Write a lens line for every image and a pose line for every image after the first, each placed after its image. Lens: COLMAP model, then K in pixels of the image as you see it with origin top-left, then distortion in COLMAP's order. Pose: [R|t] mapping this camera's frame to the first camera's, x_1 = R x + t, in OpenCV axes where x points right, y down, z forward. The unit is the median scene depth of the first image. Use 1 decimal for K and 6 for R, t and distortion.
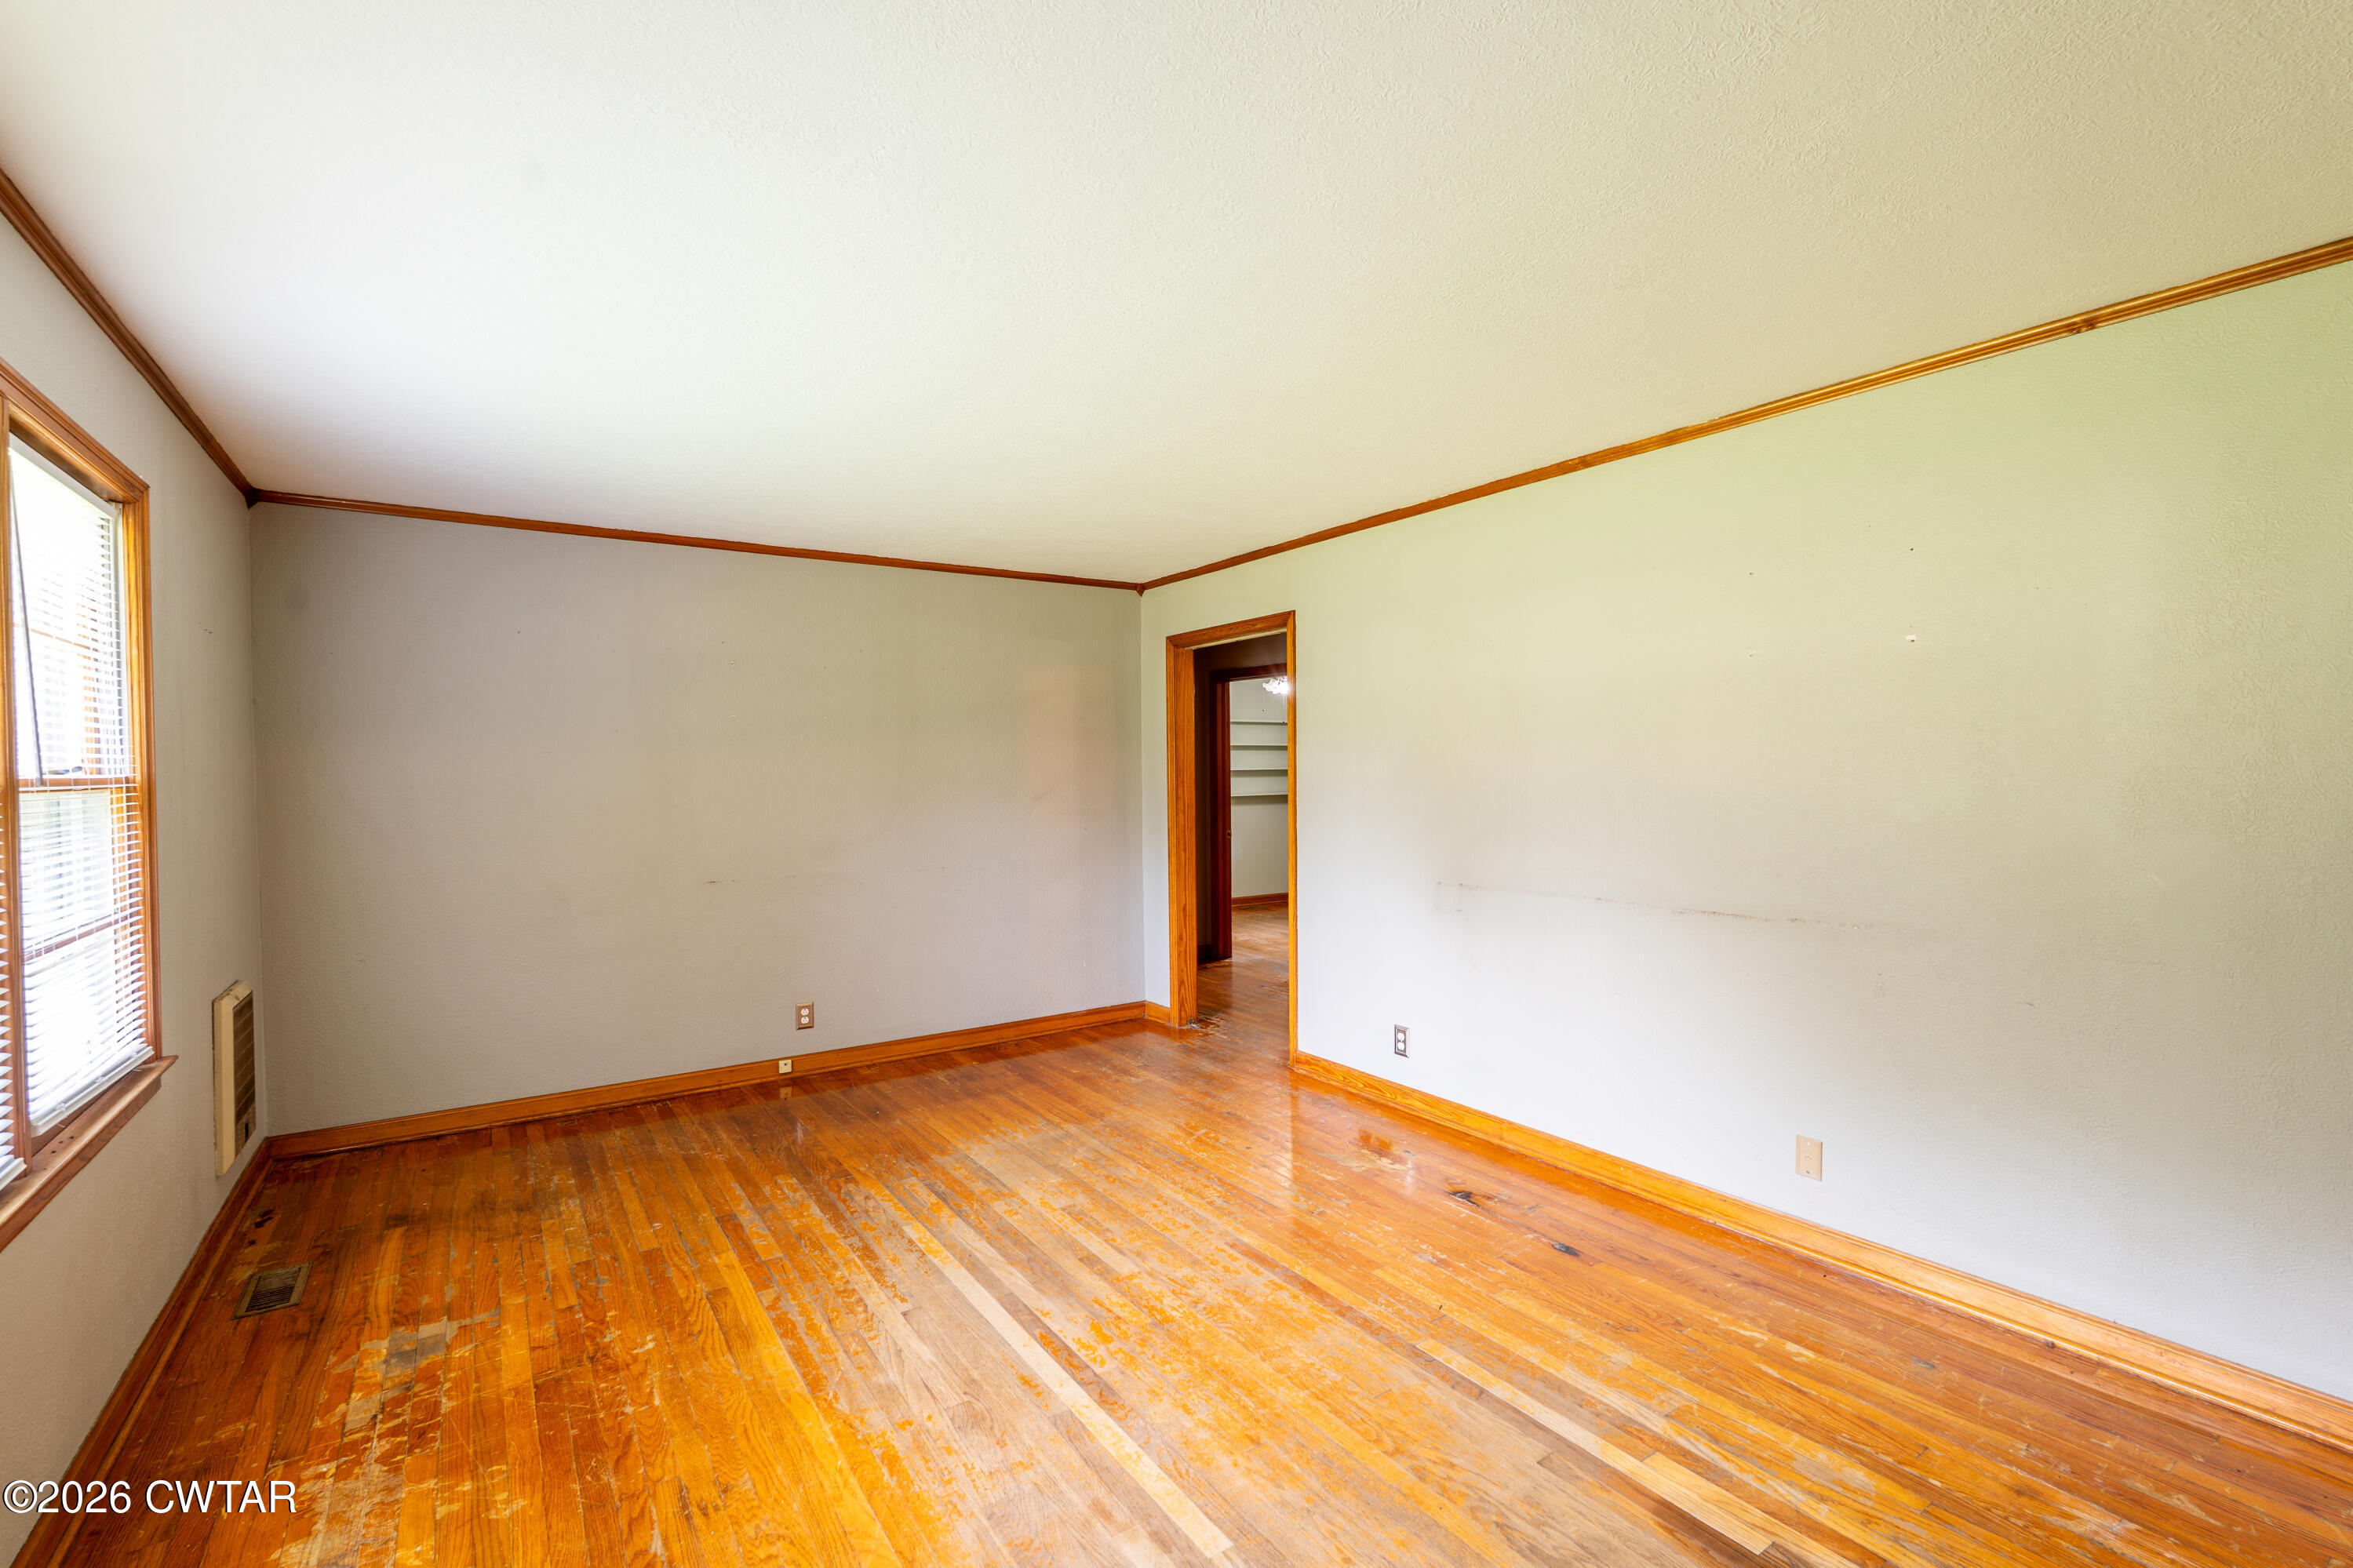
lens RADIAL K [[1038.8, 0, 1176.5], [0, 1038.8, 784.0], [0, 0, 1]] dist [-0.002023, 0.000000]
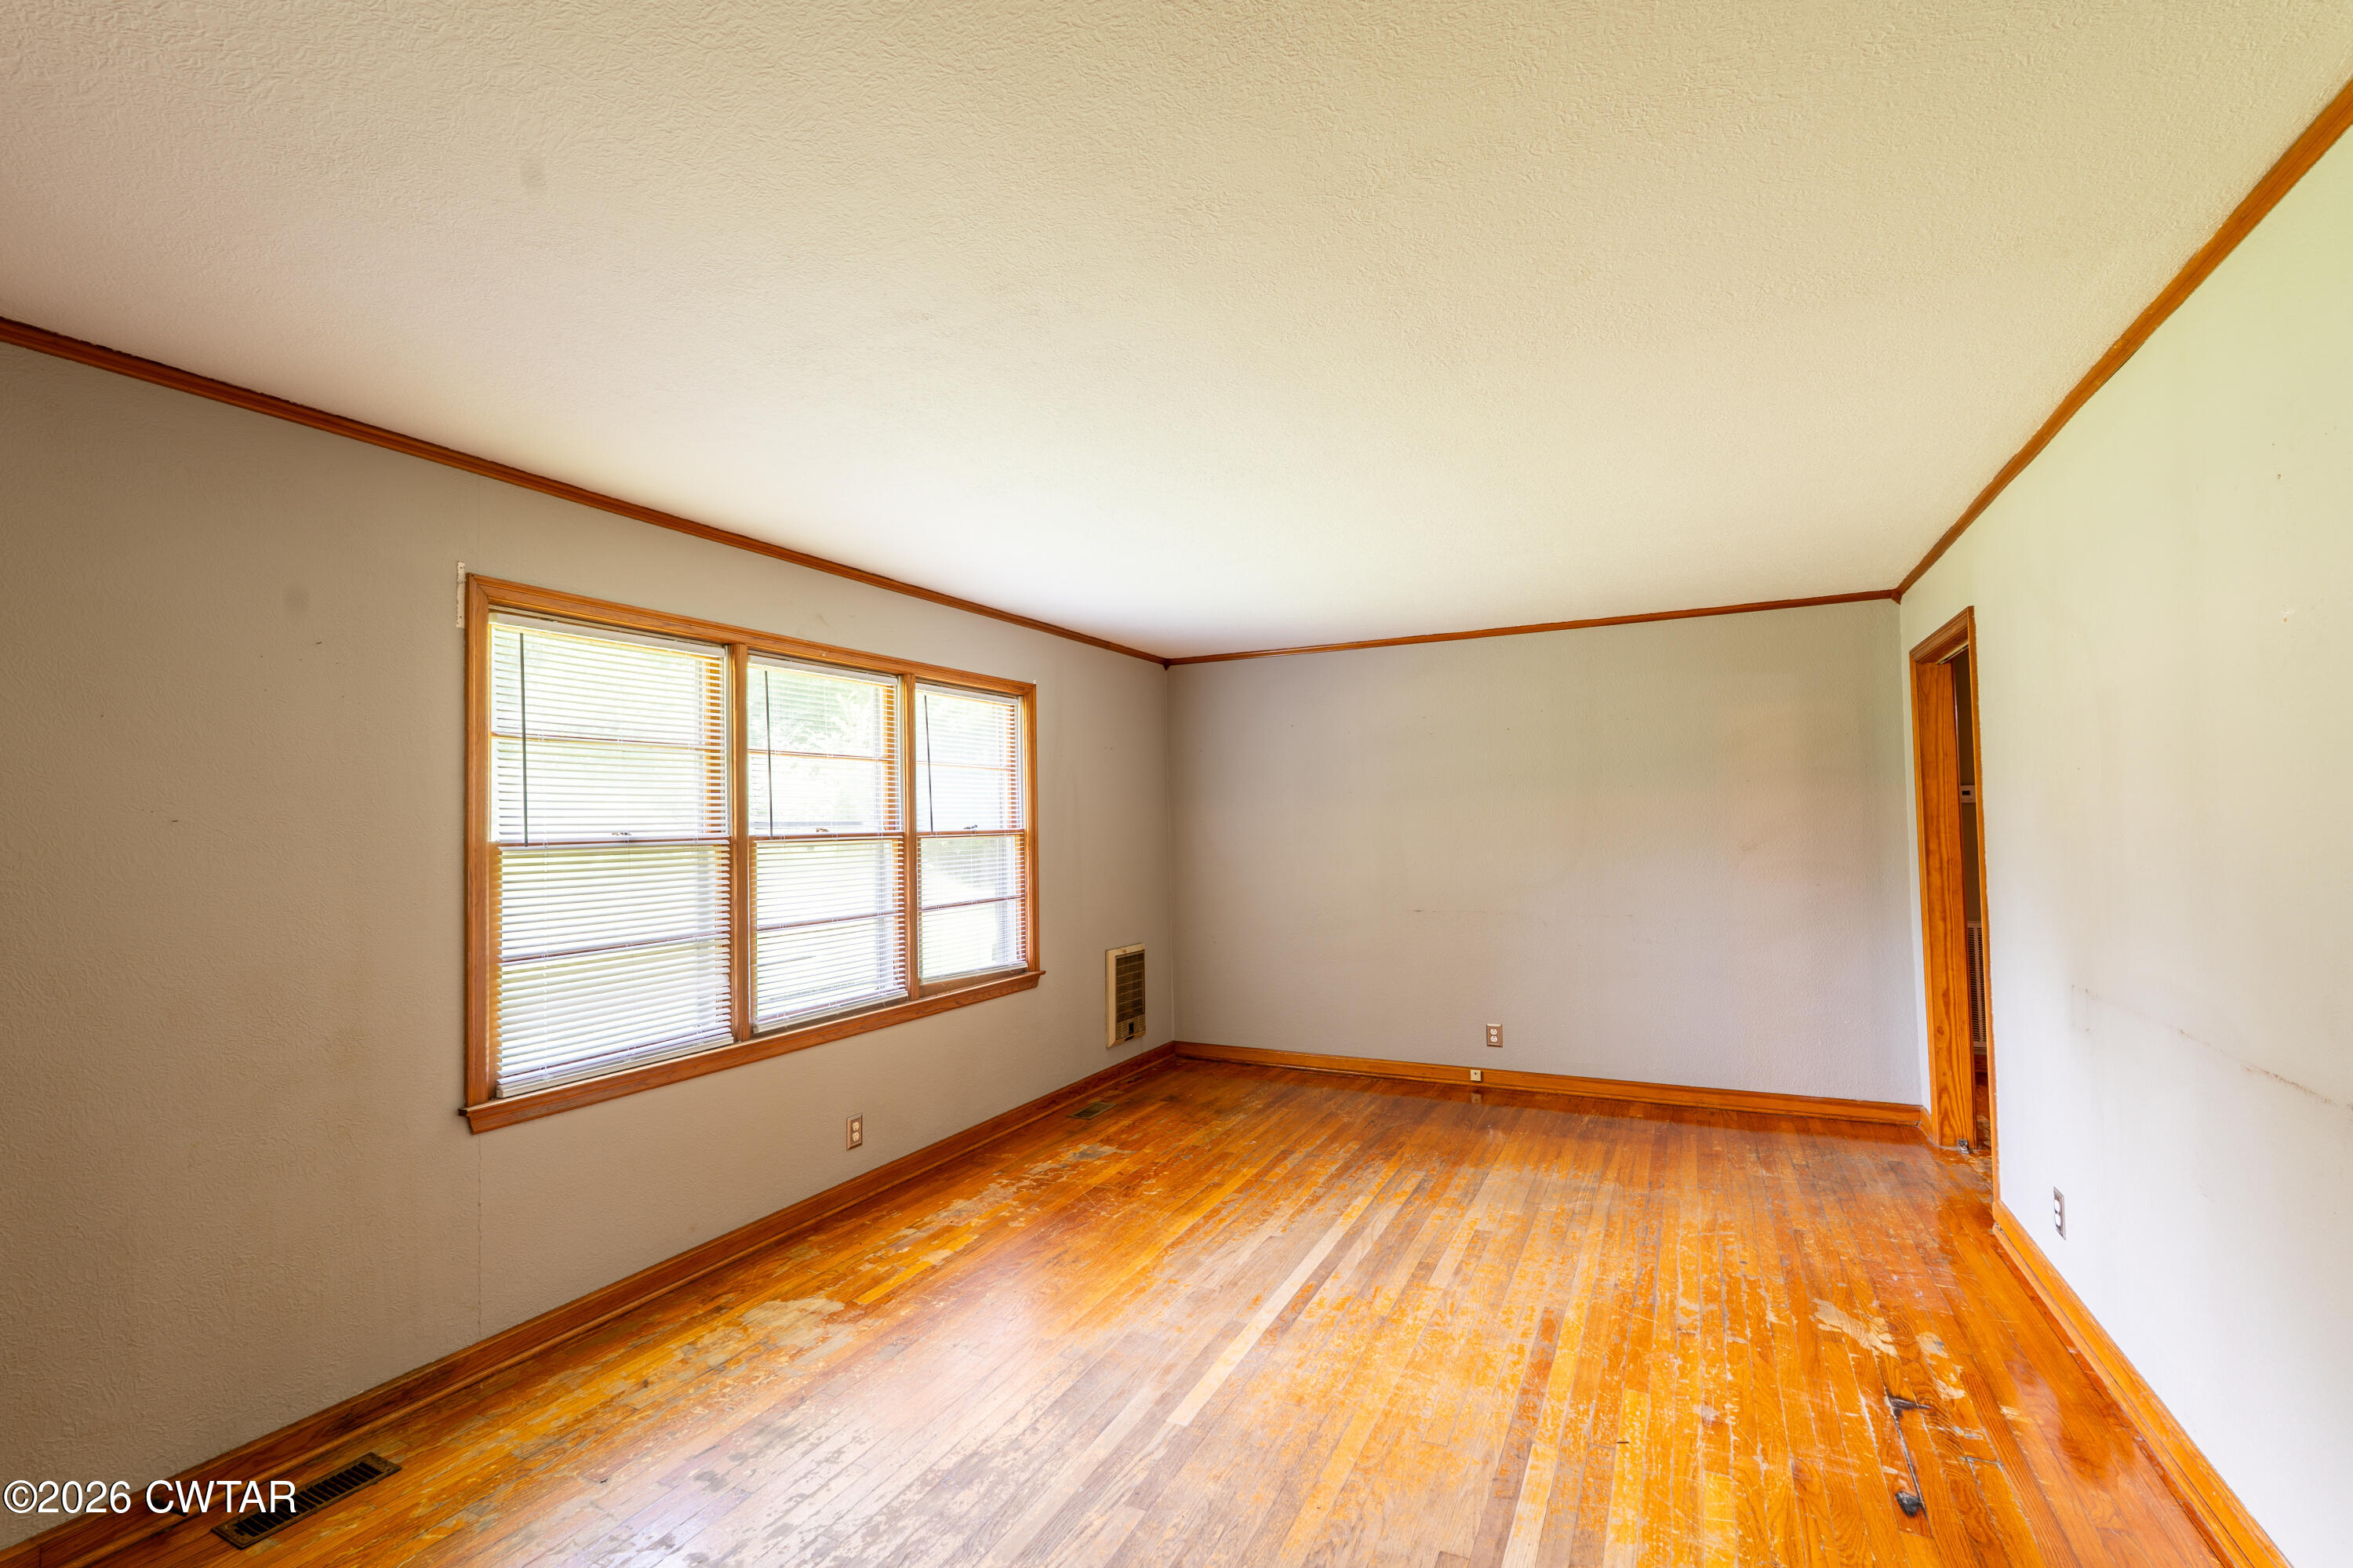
lens RADIAL K [[1035.4, 0, 1176.5], [0, 1035.4, 784.0], [0, 0, 1]] dist [-0.003486, 0.000473]
pose [[0.492503, -0.033877, -0.869651, 0.718133], [-0.000312, 0.999235, -0.039102, -0.012809], [0.870310, 0.019529, 0.492116, 0.199472]]
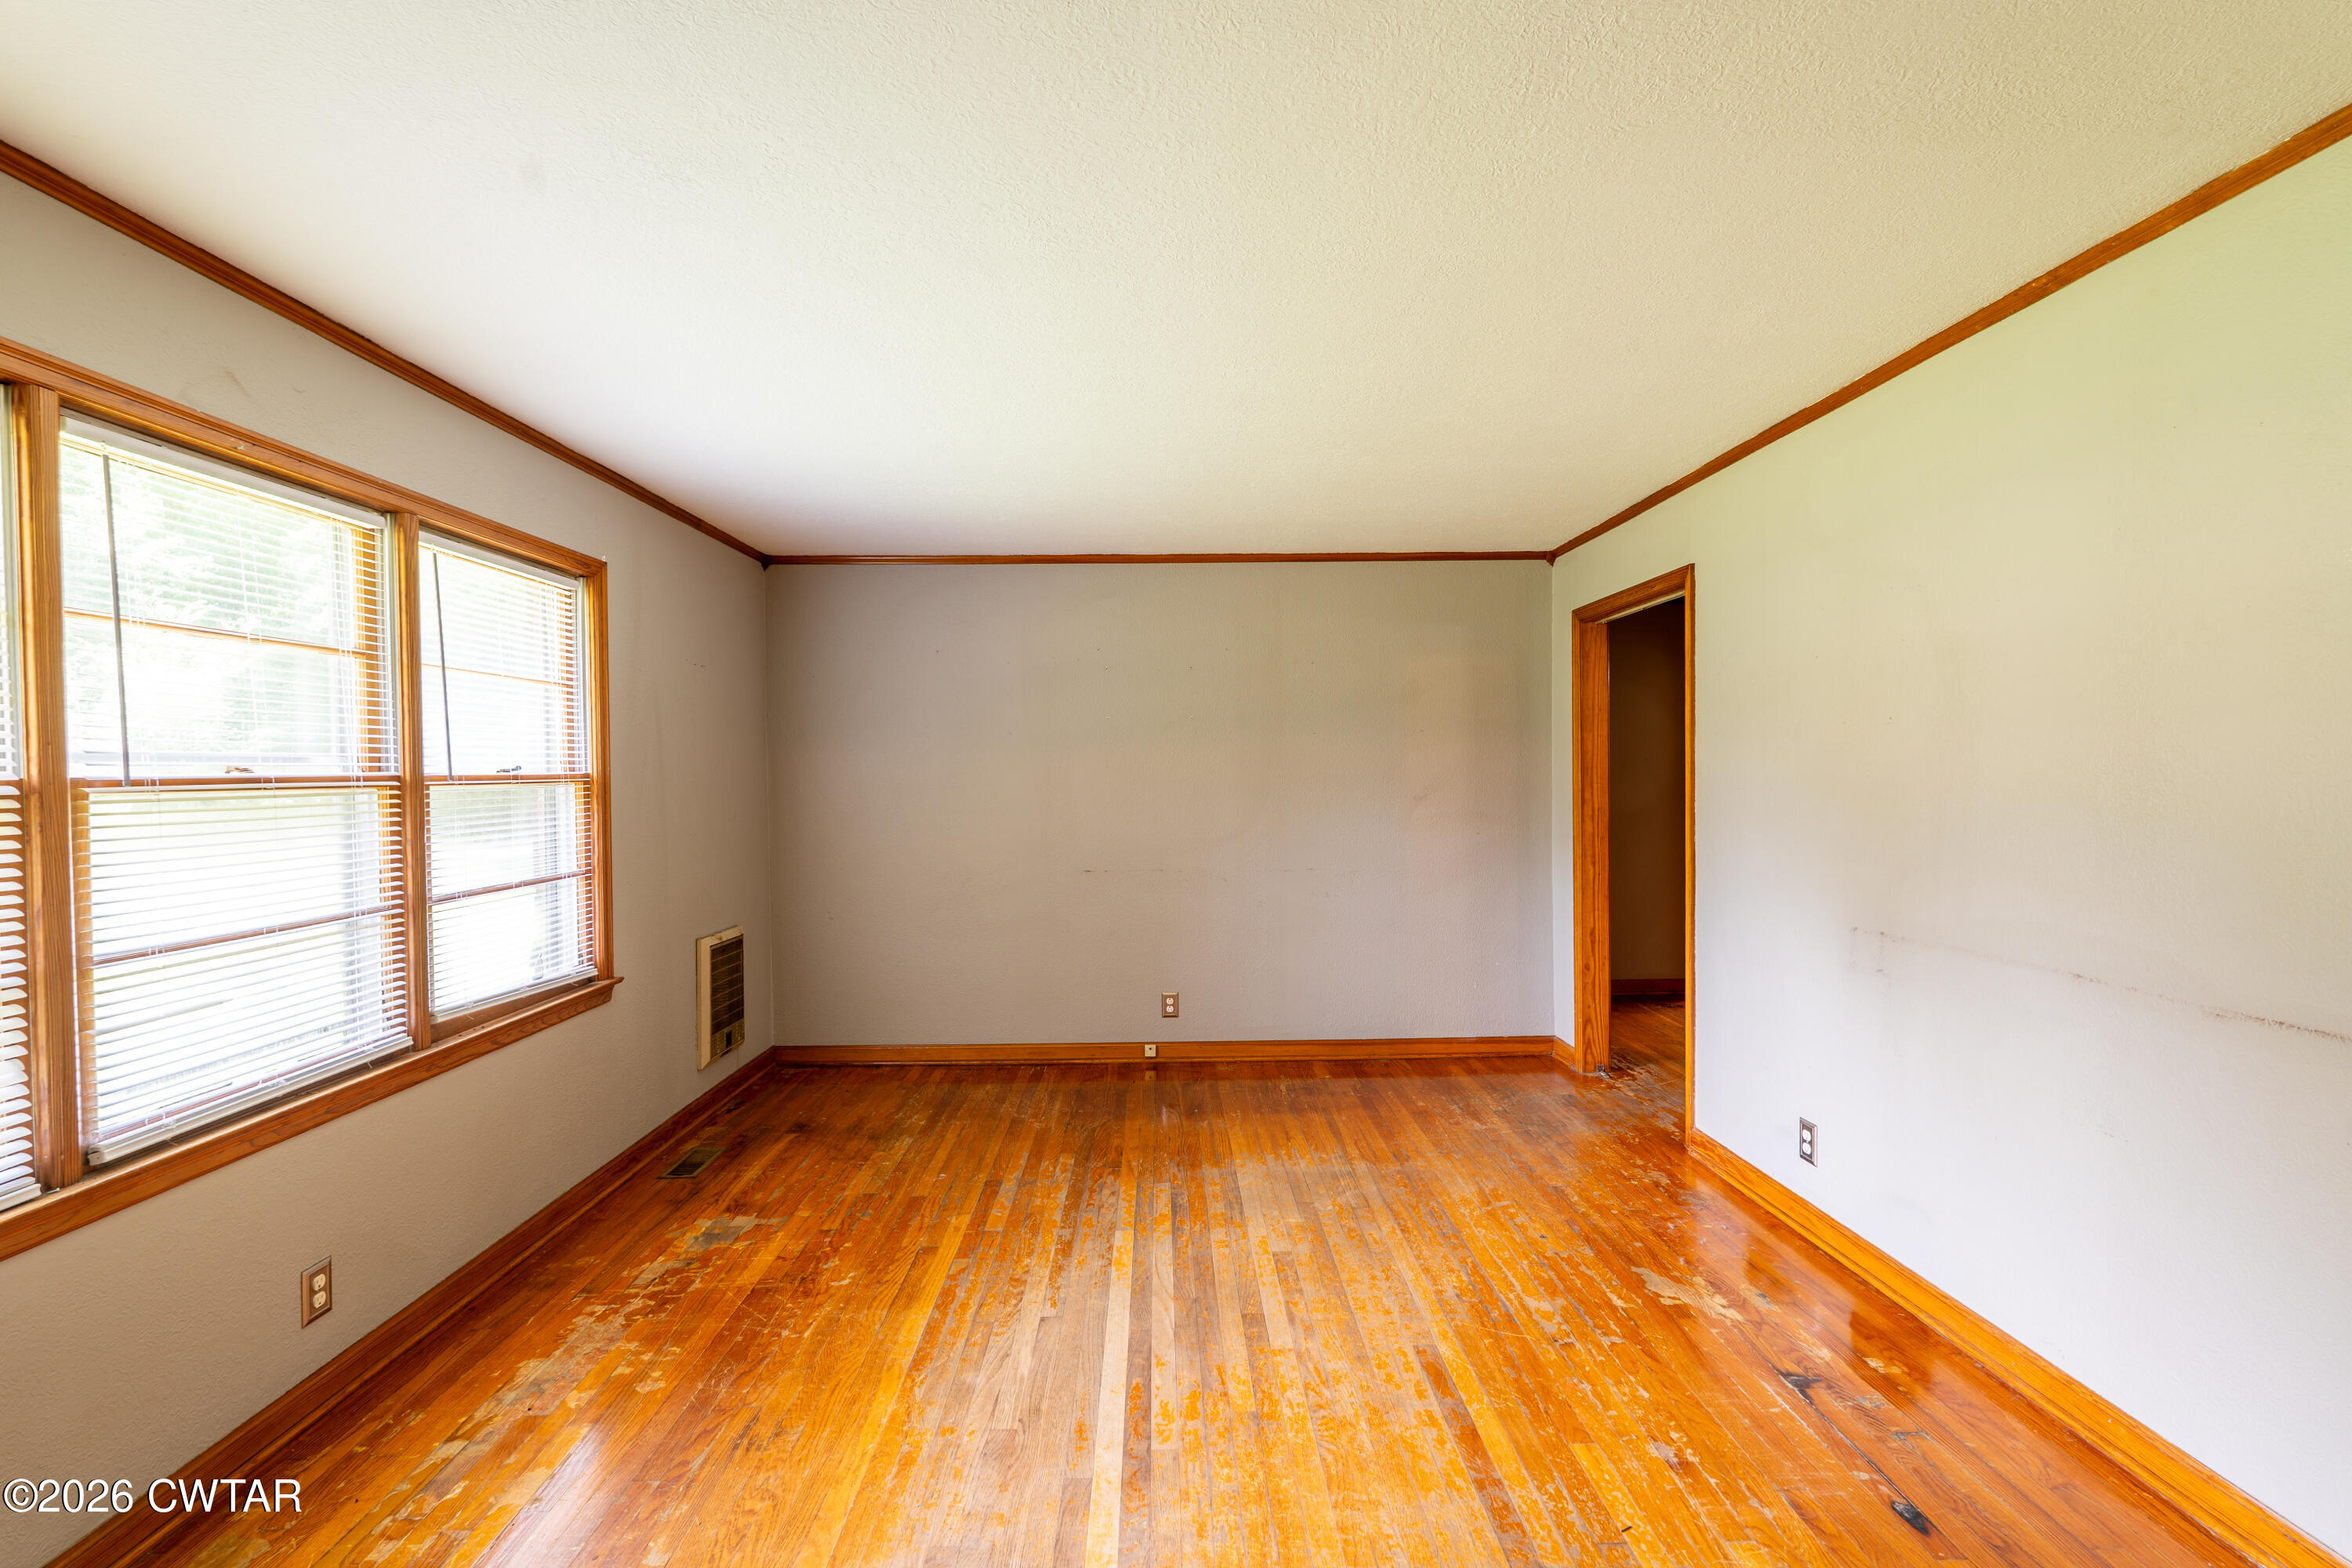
lens RADIAL K [[1034.9, 0, 1176.0], [0, 1034.9, 784.0], [0, 0, 1]] dist [-0.003486, 0.000473]
pose [[0.838819, 0.008324, -0.544347, 0.319408], [-0.006722, 0.999965, 0.004931, -0.004237], [0.544369, -0.000477, 0.838846, 0.206517]]
